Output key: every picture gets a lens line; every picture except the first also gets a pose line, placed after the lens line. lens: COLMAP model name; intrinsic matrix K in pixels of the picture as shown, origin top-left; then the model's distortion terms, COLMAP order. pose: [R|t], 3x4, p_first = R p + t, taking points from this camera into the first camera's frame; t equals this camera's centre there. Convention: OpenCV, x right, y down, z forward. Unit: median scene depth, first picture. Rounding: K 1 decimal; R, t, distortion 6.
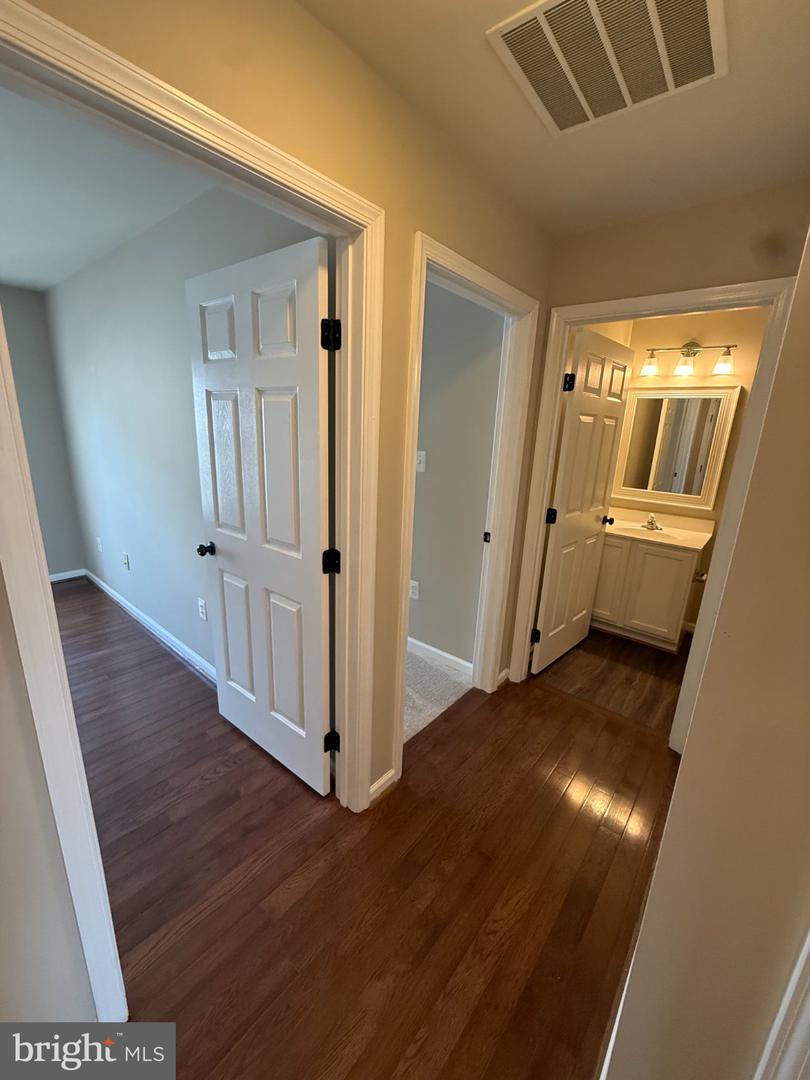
lens RADIAL K [[430.7, 0, 406.1], [0, 430.7, 542.0], [0, 0, 1]] dist [-0.000489, -0.000472]
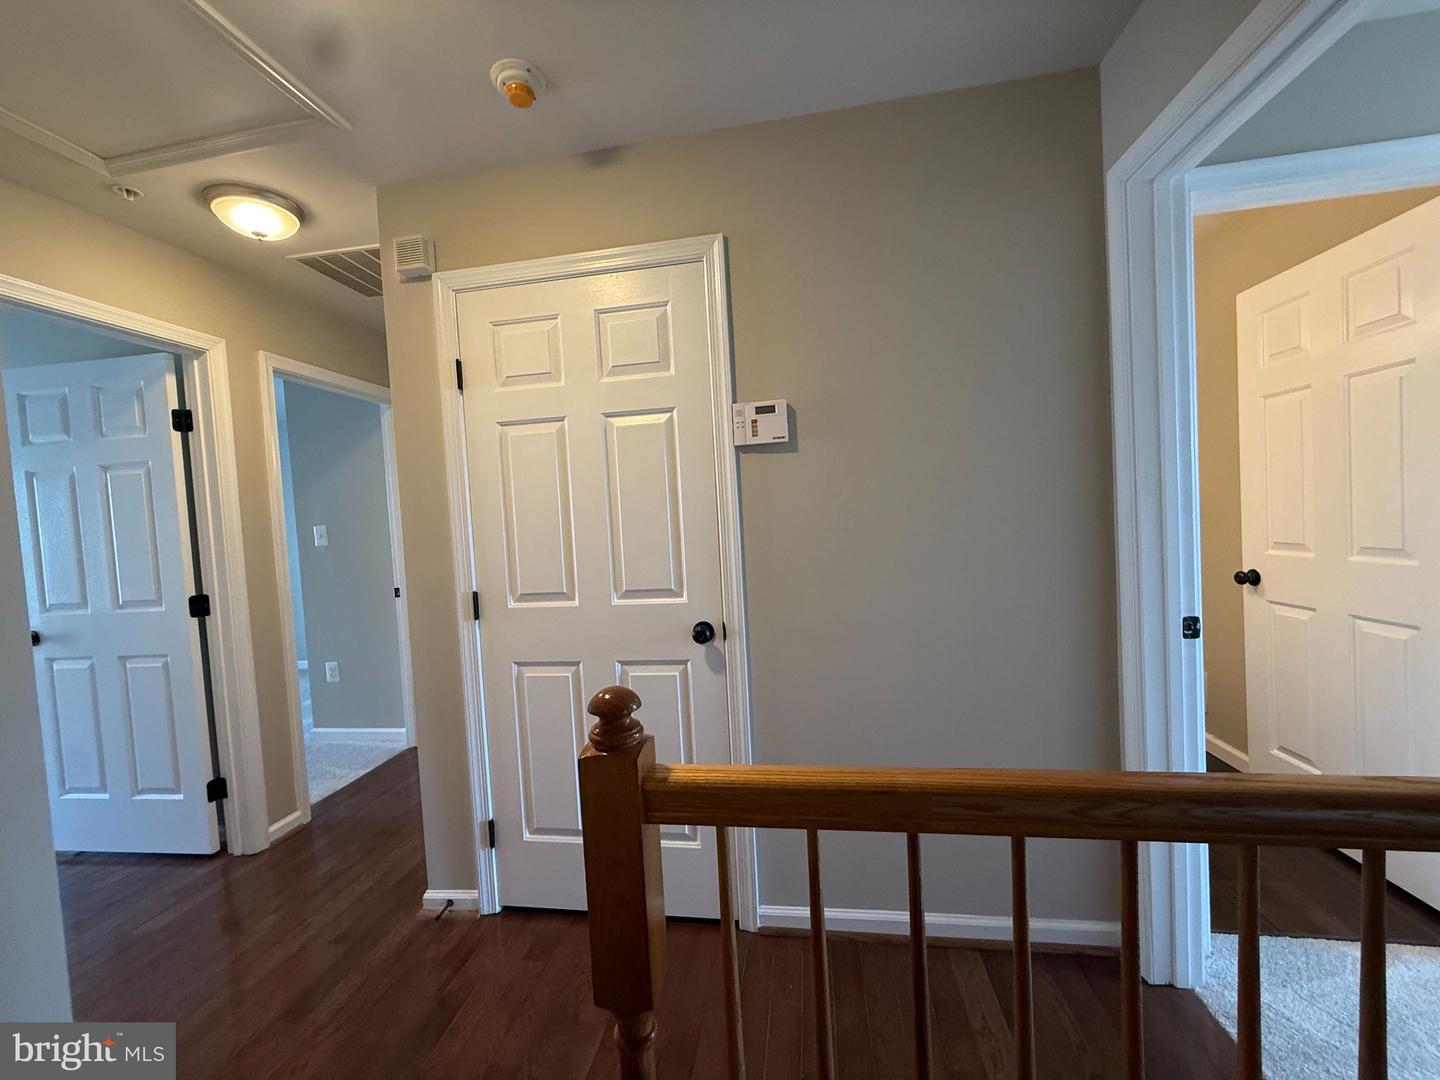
lens RADIAL K [[574.3, 0, 706.8], [0, 574.3, 542.1], [0, 0, 1]] dist [-0.000489, -0.000472]
pose [[0.858431, -0.111515, 0.500660, 0.223988], [0.219110, 0.962266, -0.161355, 0.401306], [-0.463775, 0.248211, 0.850473, -0.901713]]
